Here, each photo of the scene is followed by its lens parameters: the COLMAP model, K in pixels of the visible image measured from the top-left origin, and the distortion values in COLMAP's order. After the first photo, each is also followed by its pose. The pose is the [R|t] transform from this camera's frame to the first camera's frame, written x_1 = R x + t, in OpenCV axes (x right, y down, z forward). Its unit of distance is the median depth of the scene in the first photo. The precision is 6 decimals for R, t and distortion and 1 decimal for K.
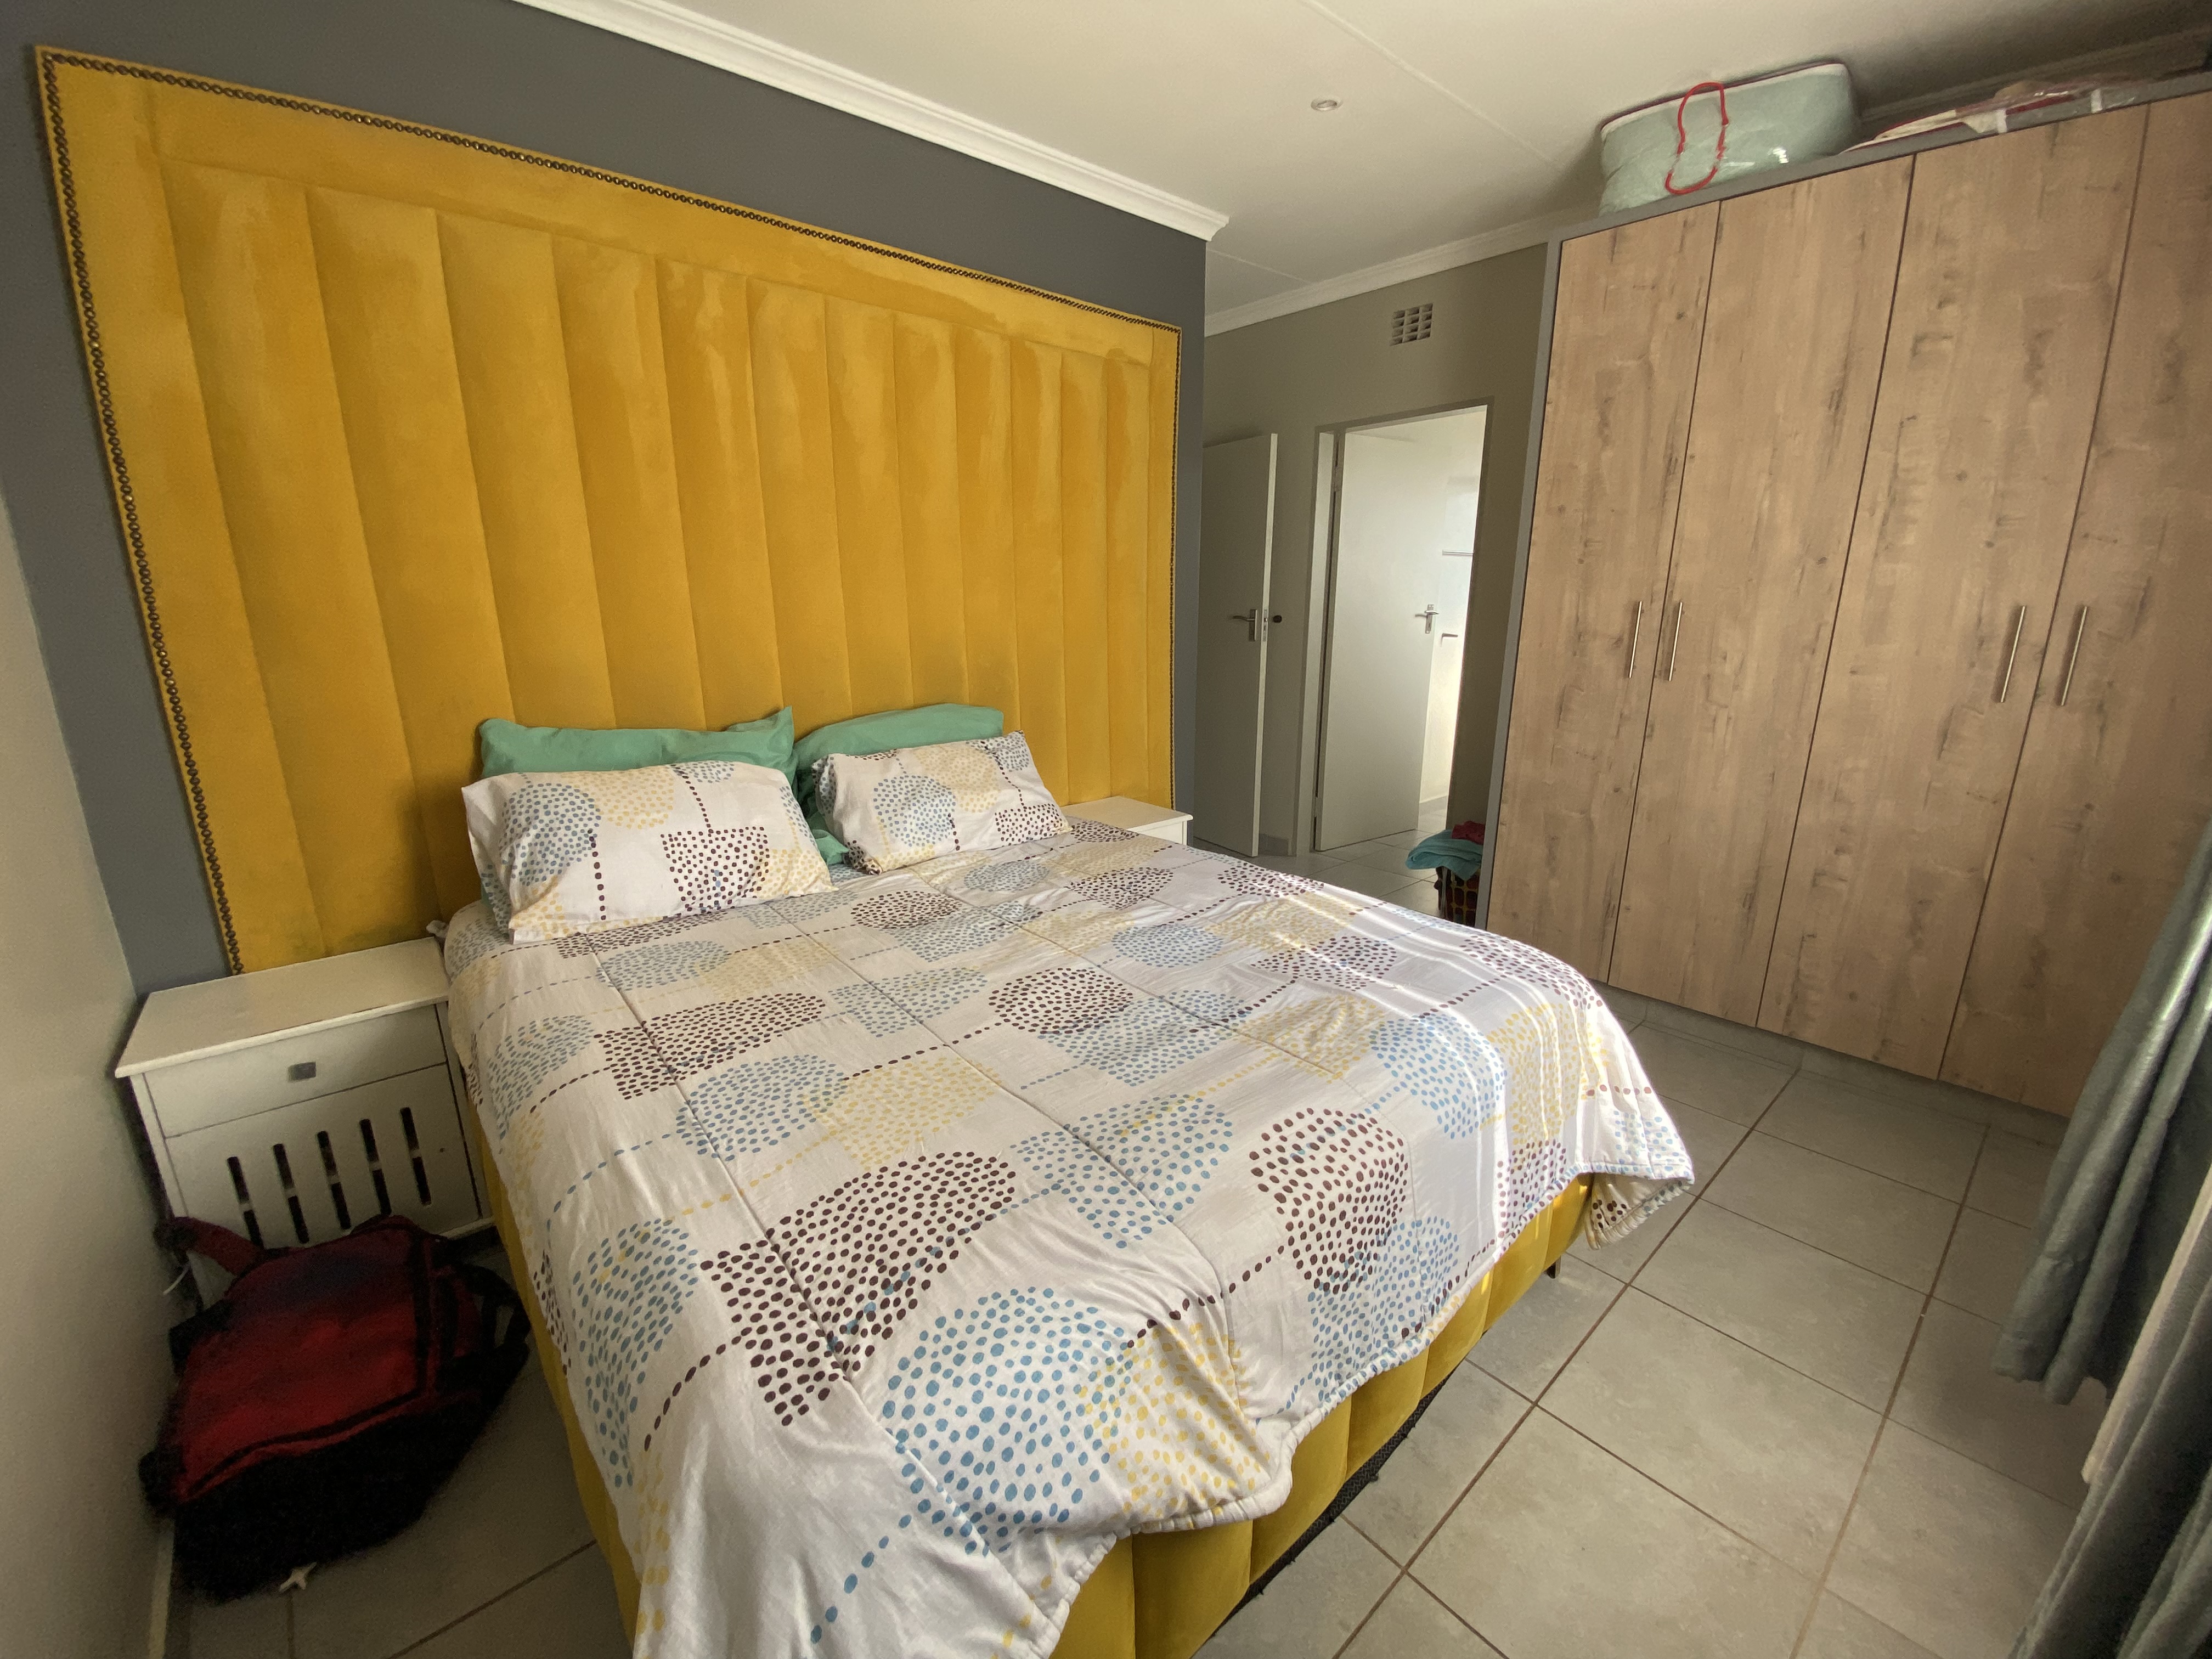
lens RADIAL K [[891.8, 0, 1108.4], [0, 891.8, 812.1], [0, 0, 1]] dist [0.004816, -0.011926]
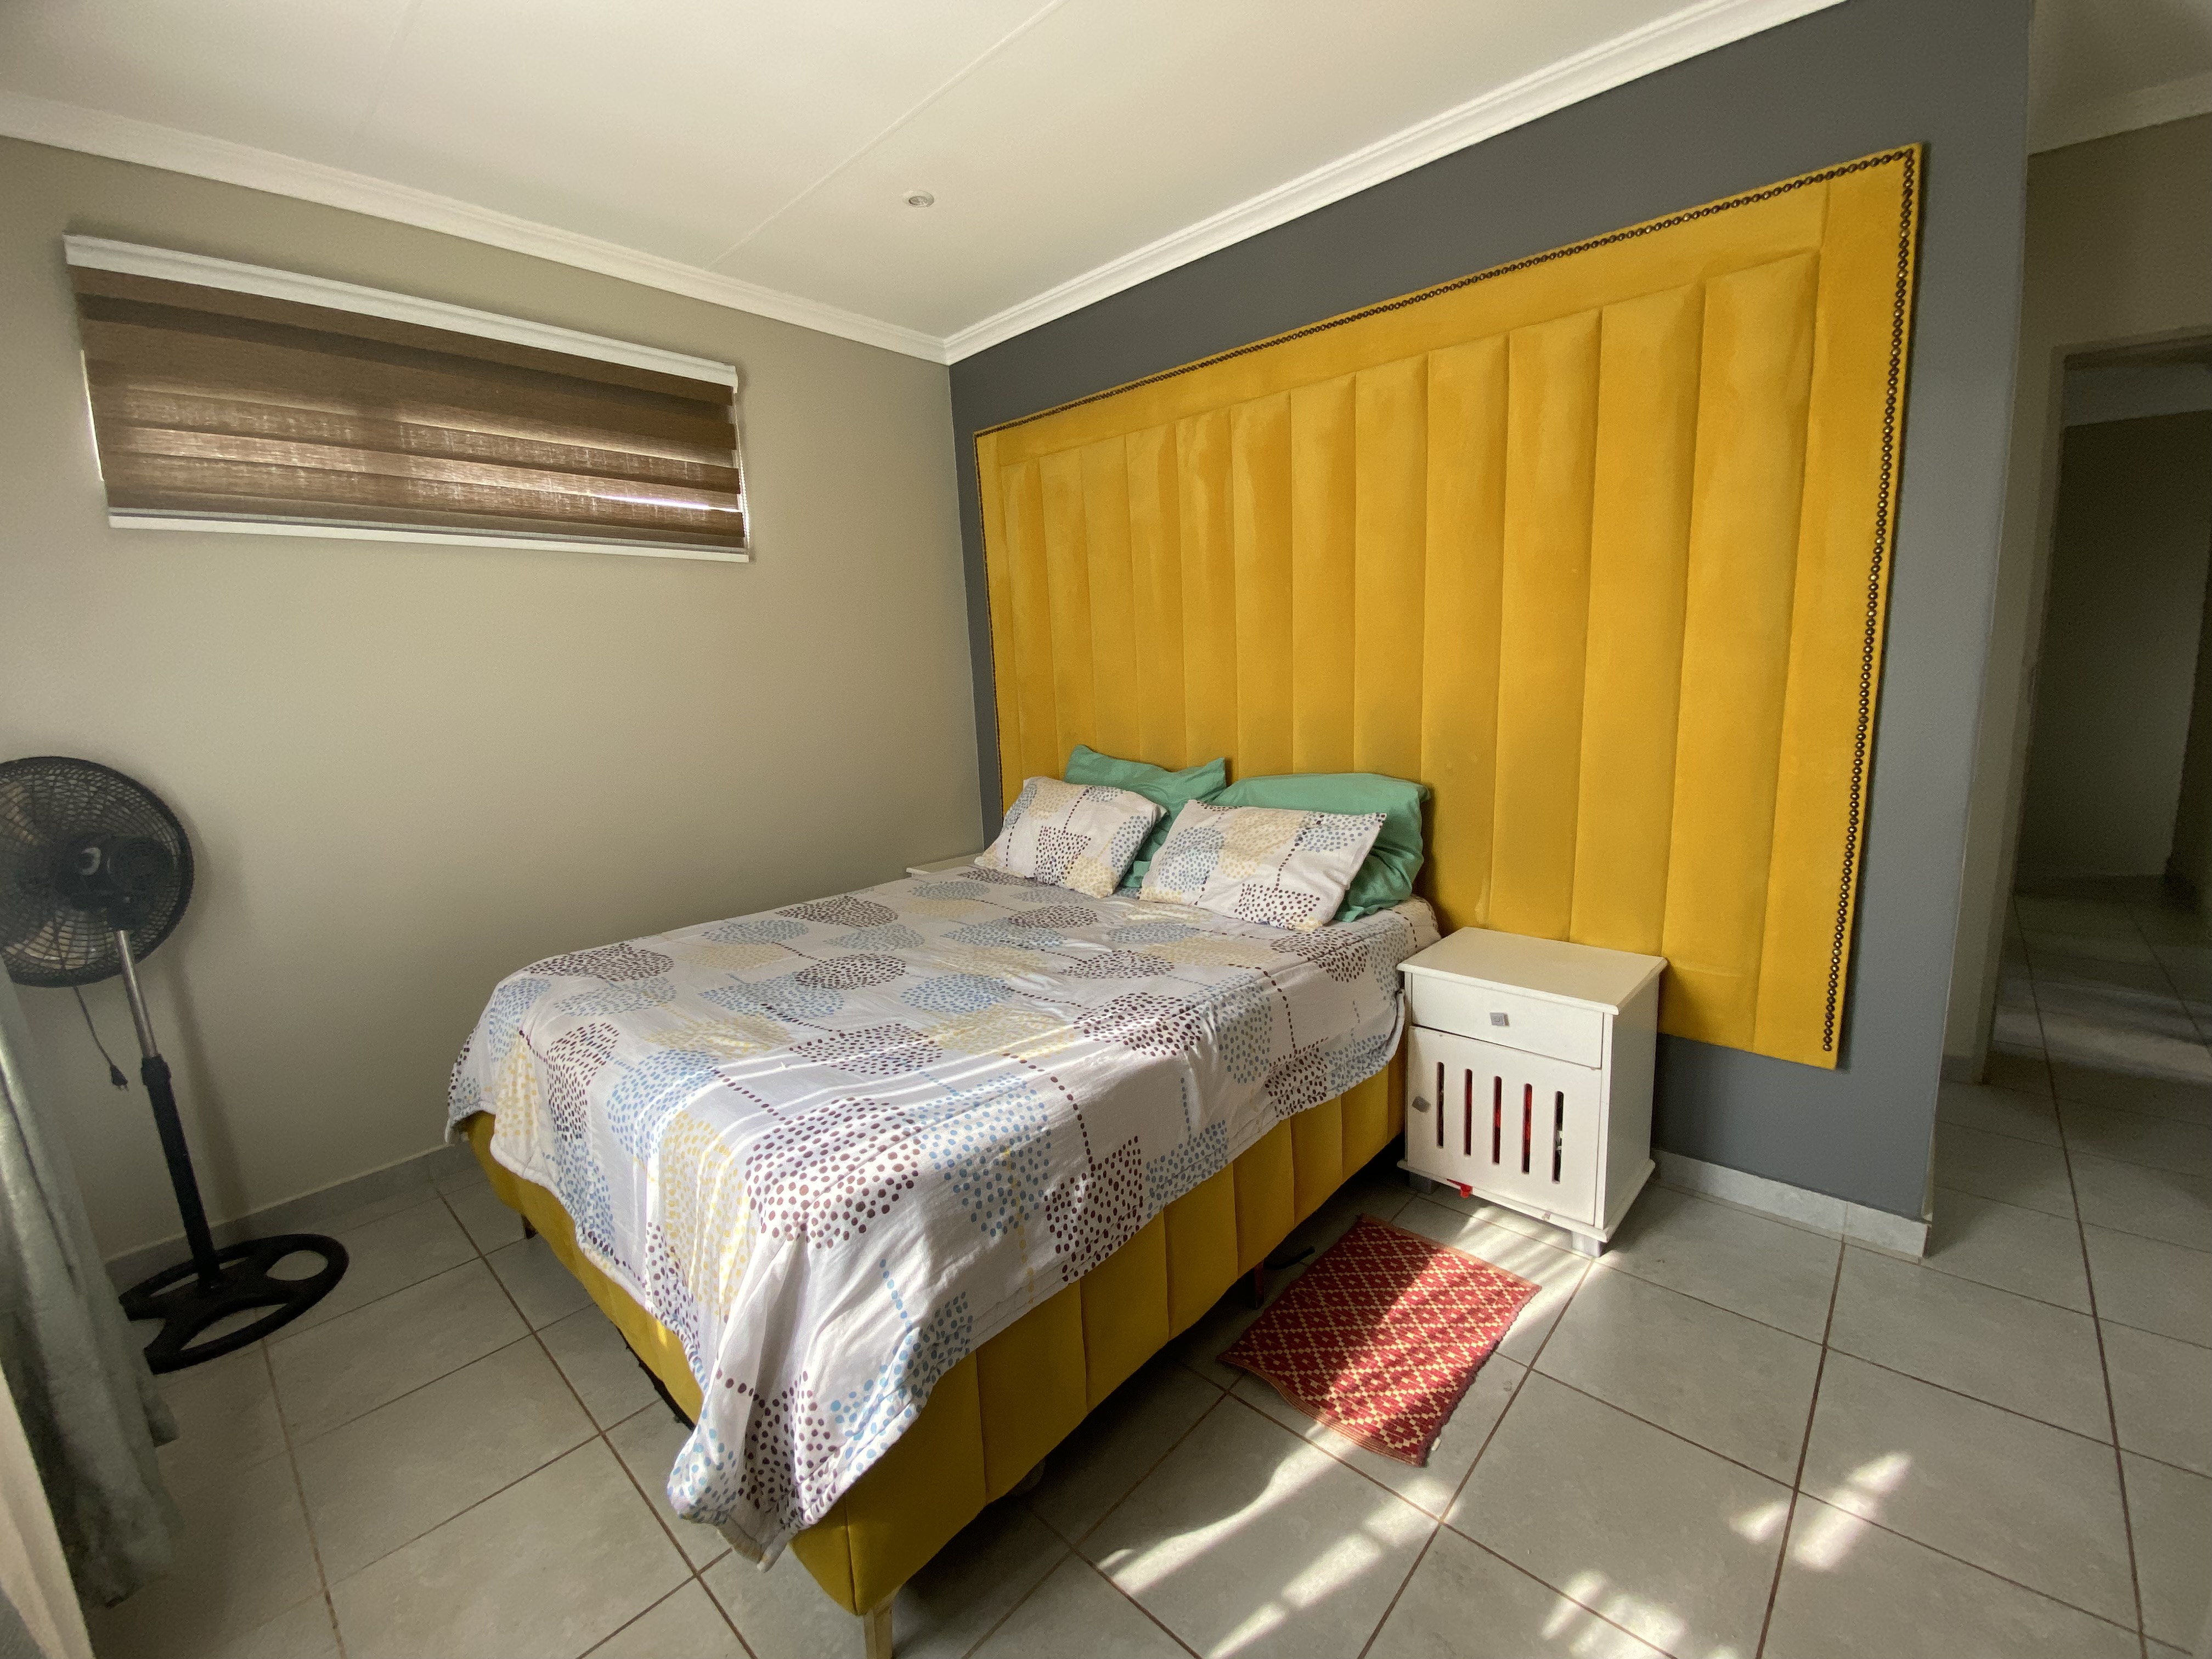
lens RADIAL K [[891.8, 0, 1113.5], [0, 891.8, 813.7], [0, 0, 1]] dist [0.004816, -0.011926]
pose [[0.120049, 0.154095, -0.980736, 1.044160], [-0.195791, 0.972153, 0.128781, -0.222996], [0.973270, 0.176559, 0.146876, 0.928132]]
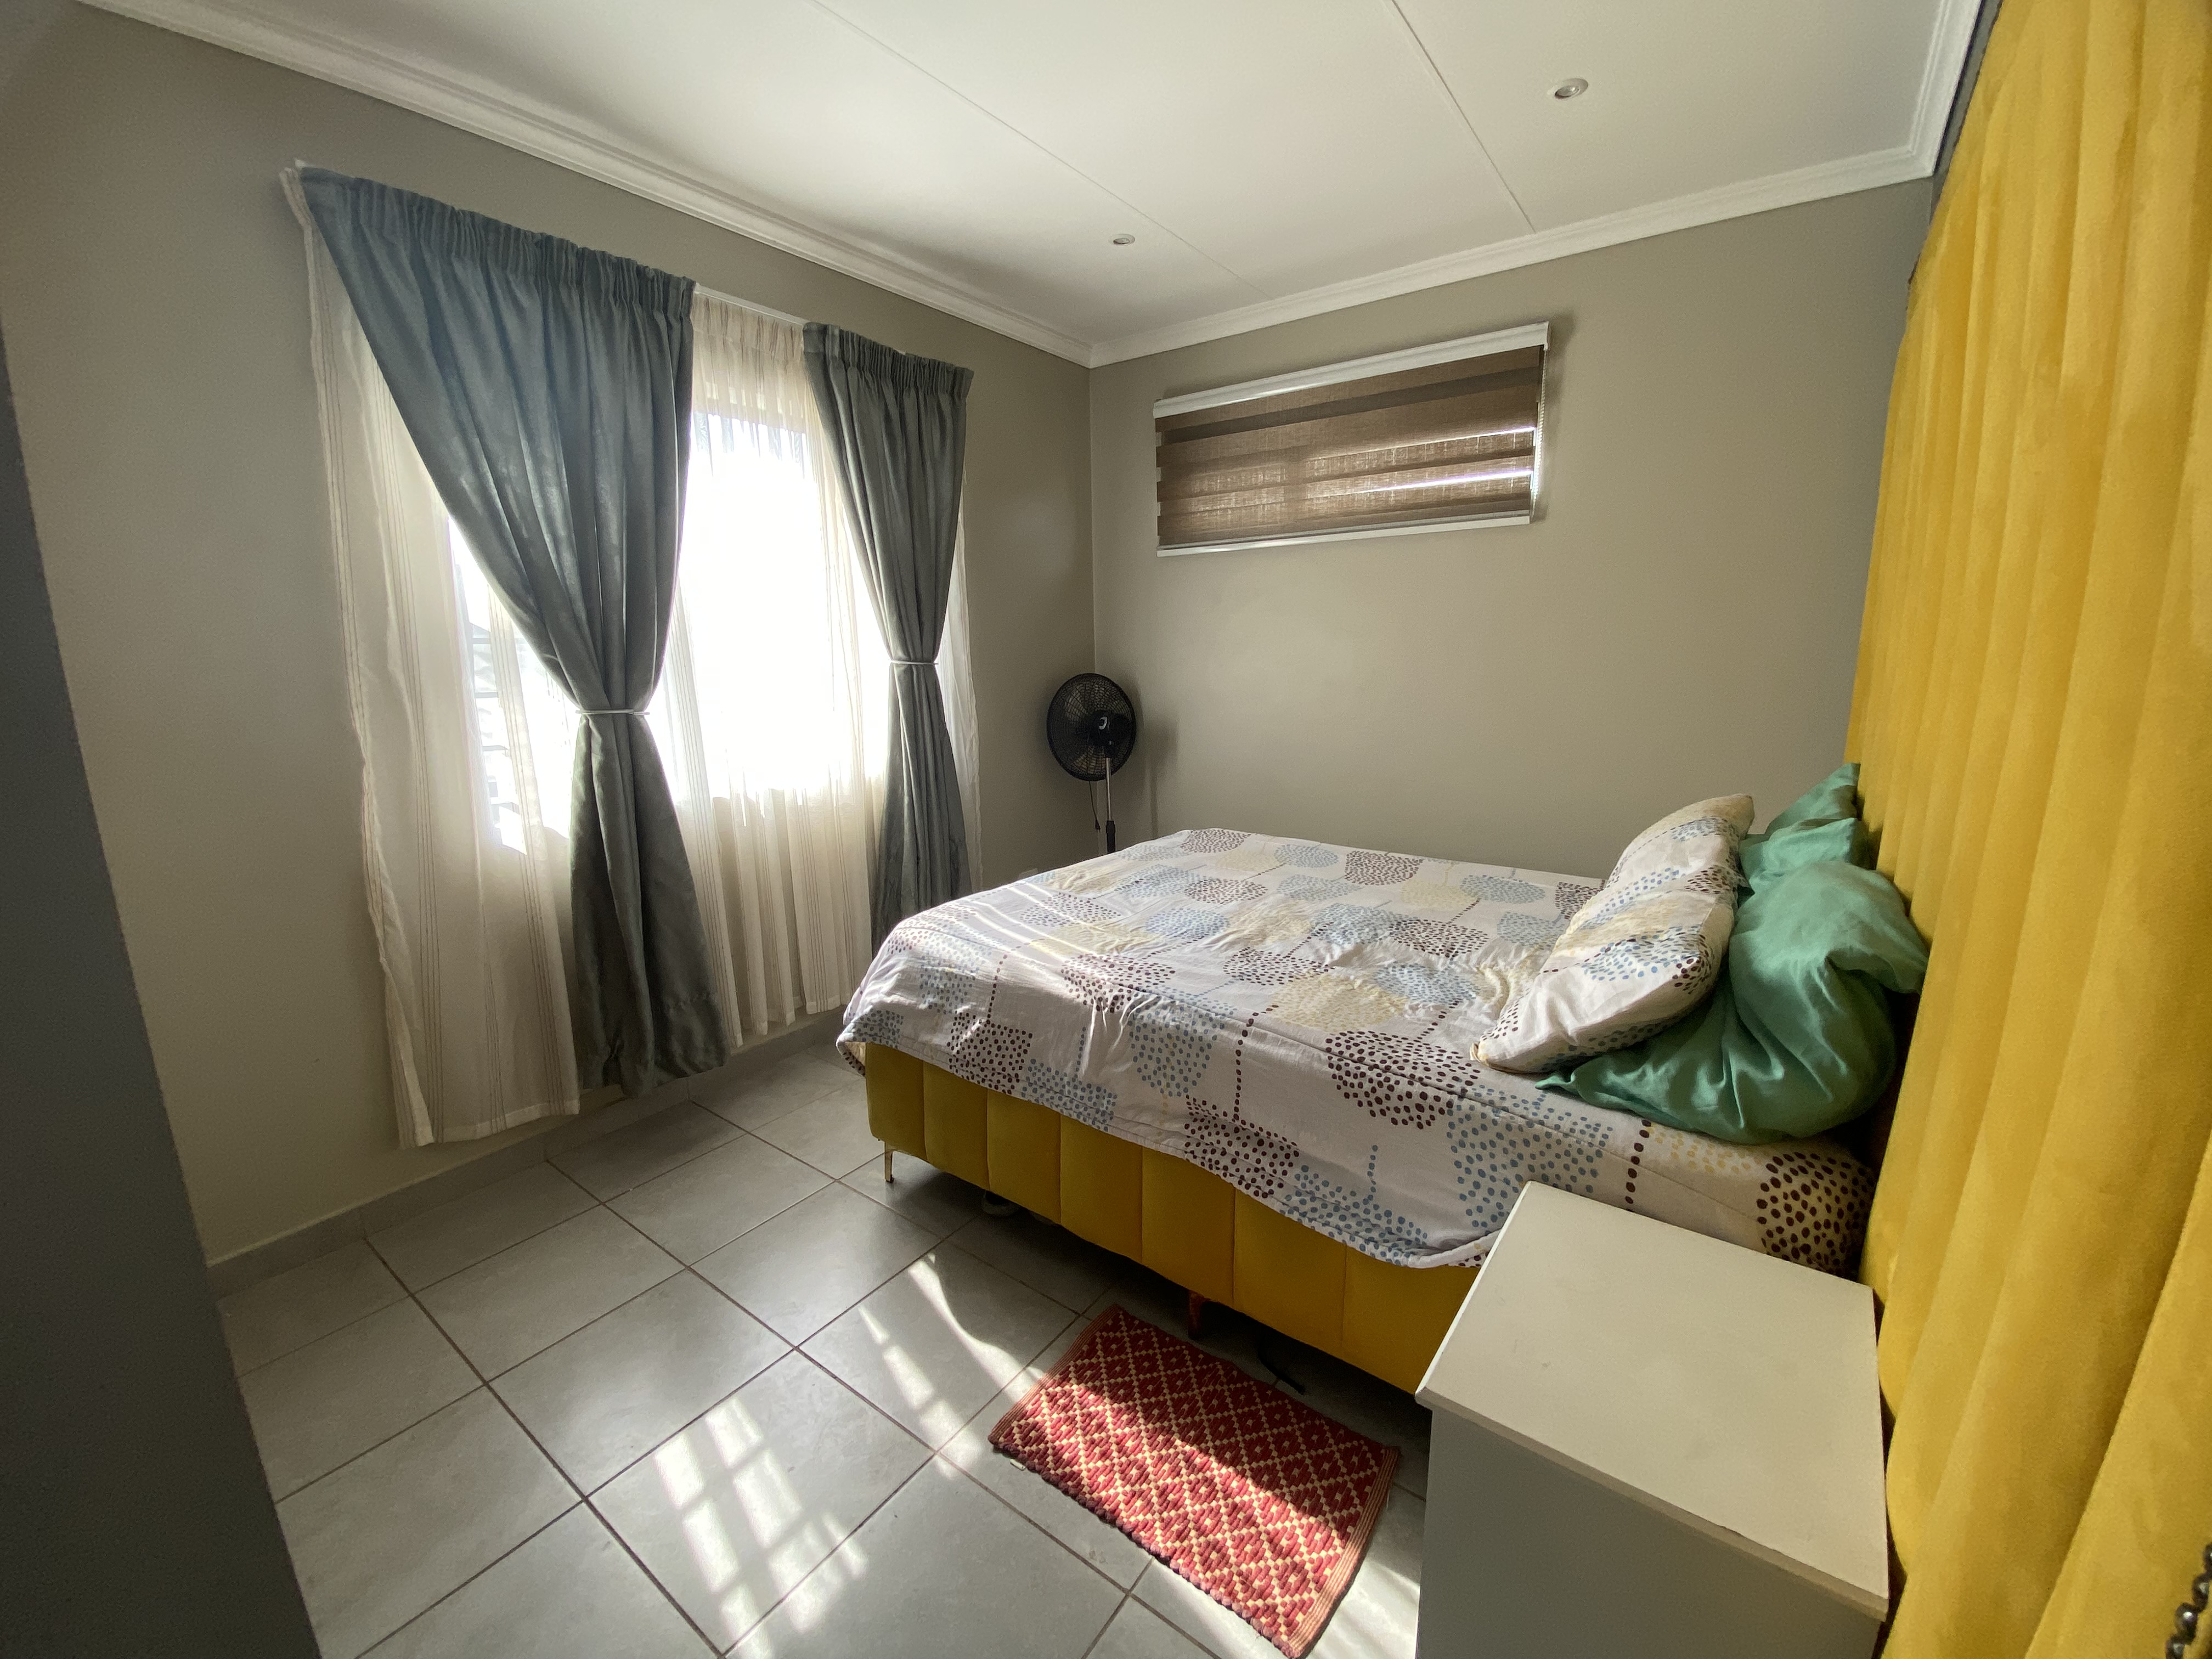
lens RADIAL K [[891.8, 0, 1117.4], [0, 891.8, 831.1], [0, 0, 1]] dist [0.004816, -0.011926]
pose [[-0.973325, 0.061590, -0.221011, 0.415515], [-0.039505, 0.903917, 0.425880, -0.489479], [0.226005, 0.423250, -0.877371, 1.937037]]
